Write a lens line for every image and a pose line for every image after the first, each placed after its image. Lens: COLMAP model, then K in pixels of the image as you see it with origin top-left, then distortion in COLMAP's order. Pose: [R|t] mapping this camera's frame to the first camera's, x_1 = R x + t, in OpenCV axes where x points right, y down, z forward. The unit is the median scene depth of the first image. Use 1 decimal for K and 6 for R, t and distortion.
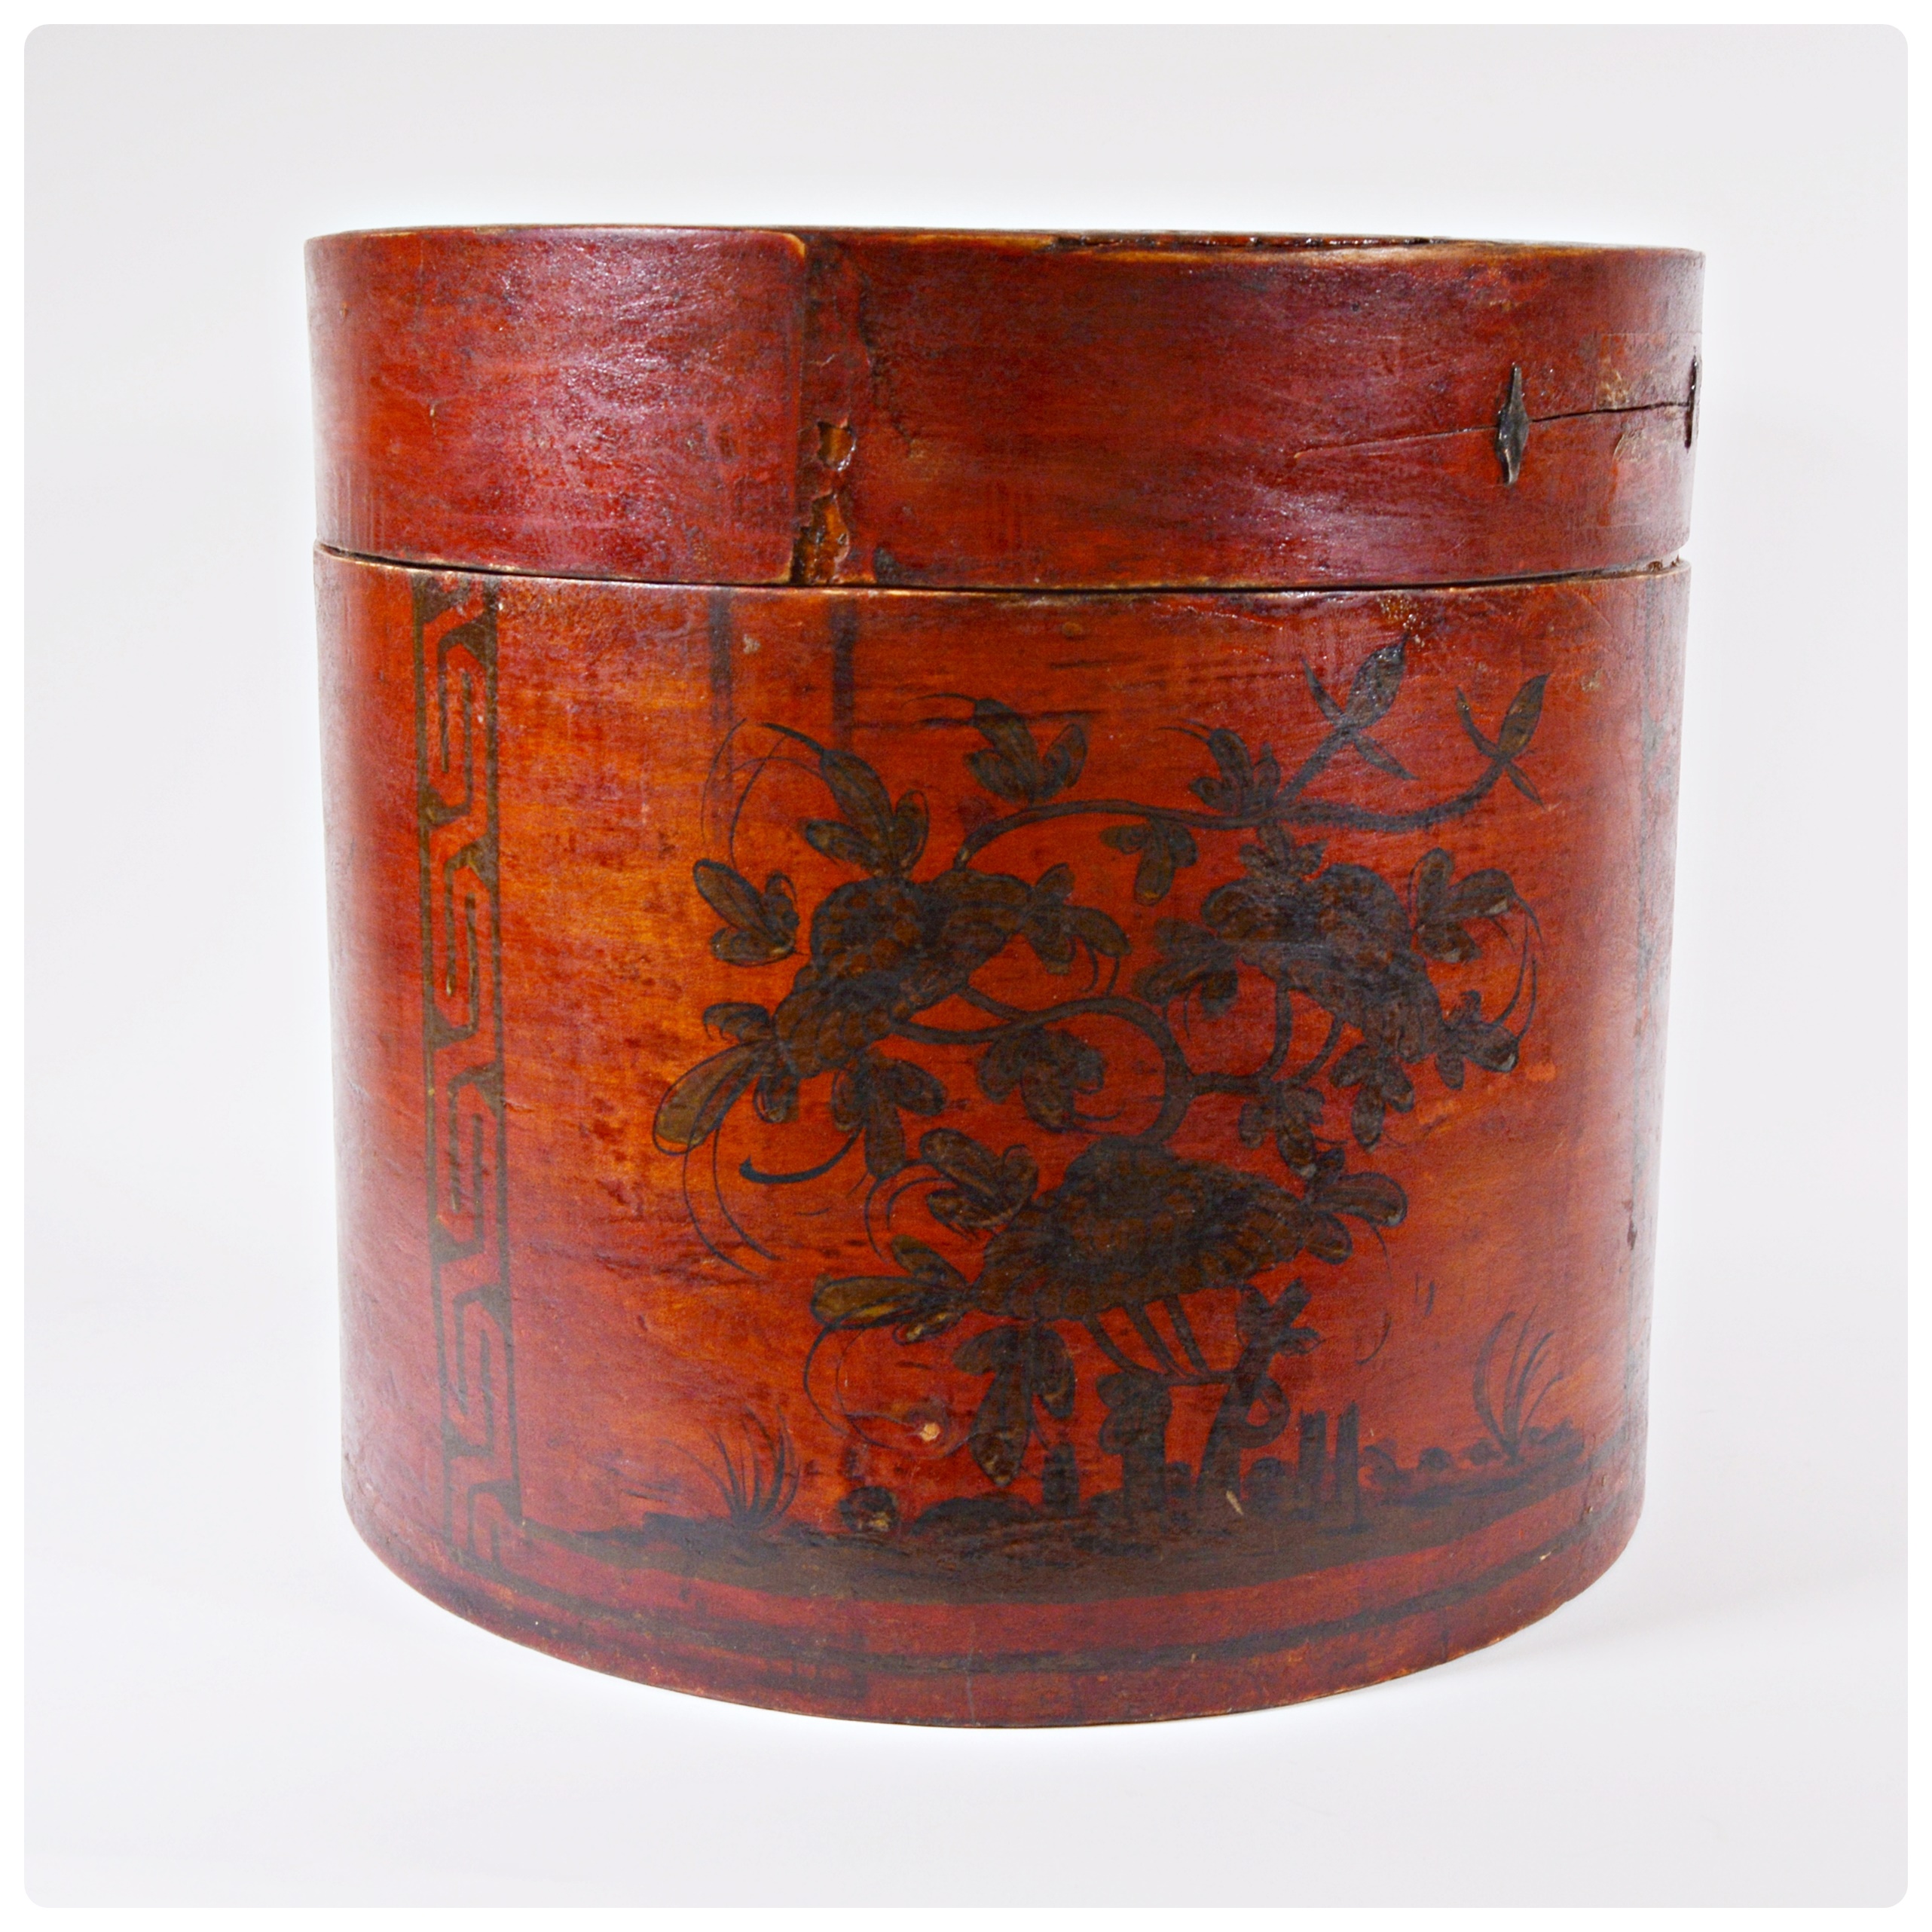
lens RADIAL K [[3657.1, 0, 1052.7], [0, 3657.1, 835.5], [0, 0, 1]] dist [-0.085548, 0.000000]
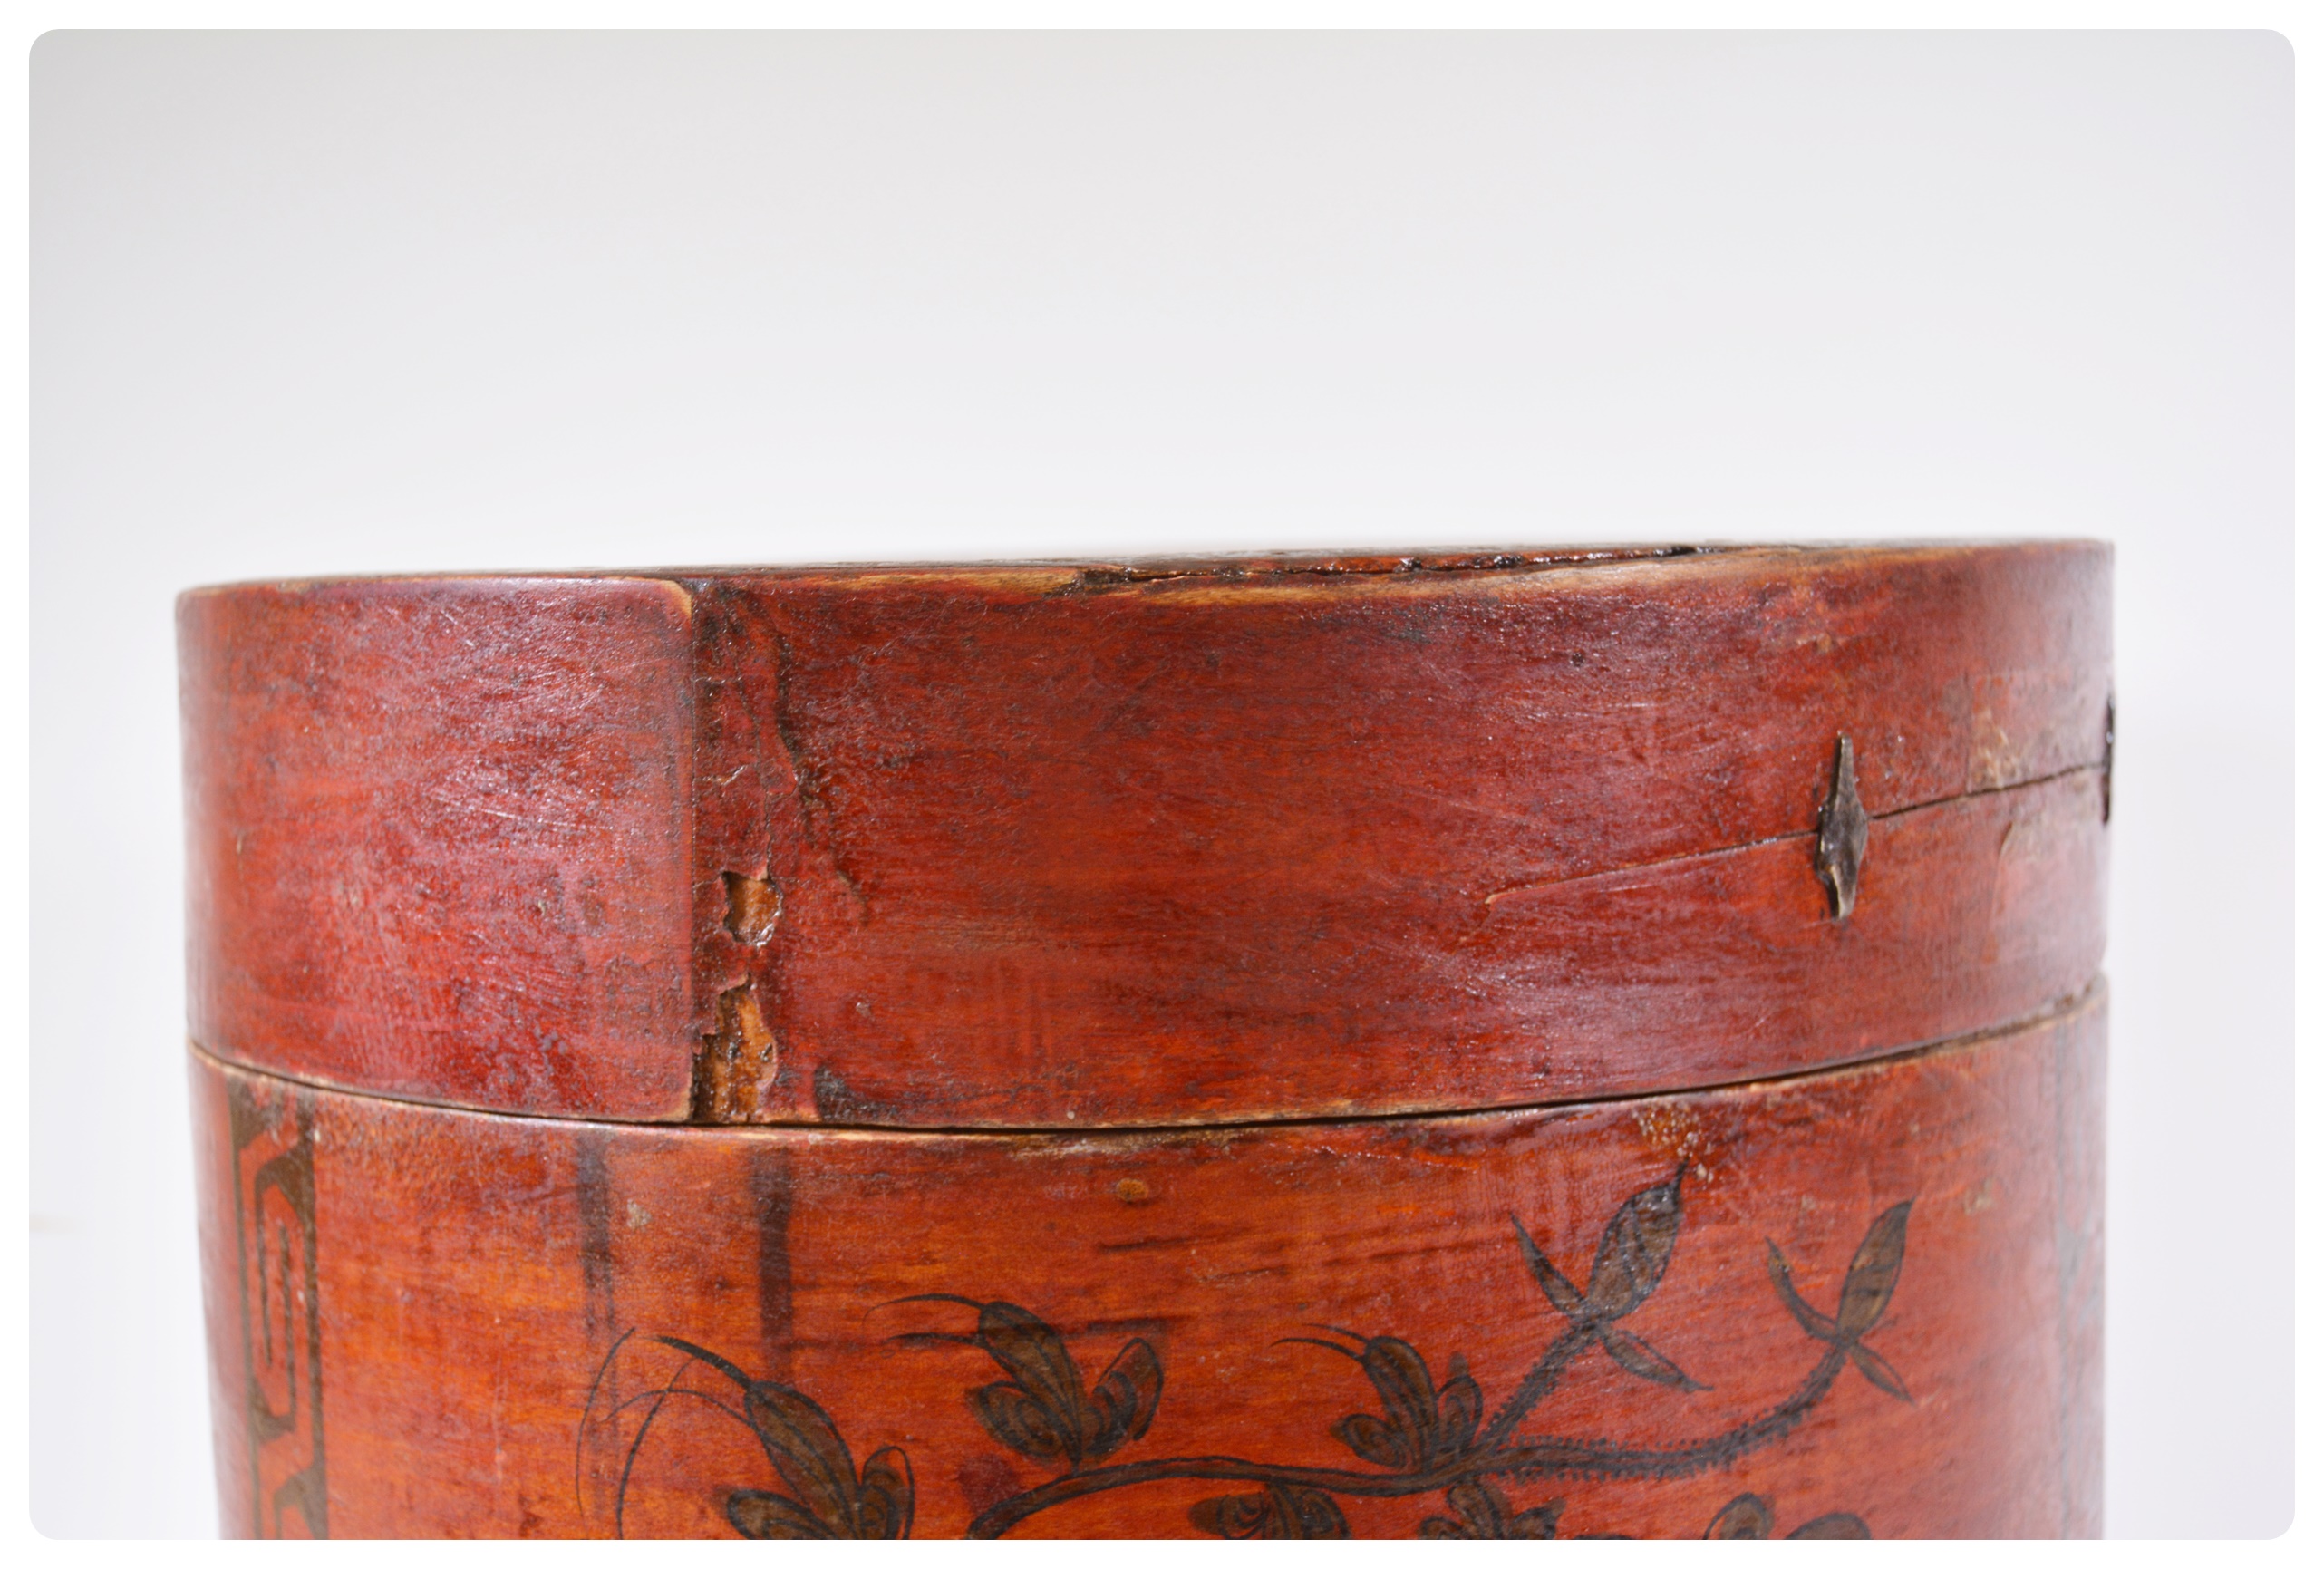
lens RADIAL K [[2760.0, 0, 1075.8], [0, 2760.0, 706.5], [0, 0, 1]] dist [-0.039128, 0.000000]
pose [[0.988700, -0.029821, -0.146911, 0.066570], [0.015628, 0.995178, -0.096835, -0.091678], [0.149091, 0.093445, 0.984398, 0.517191]]
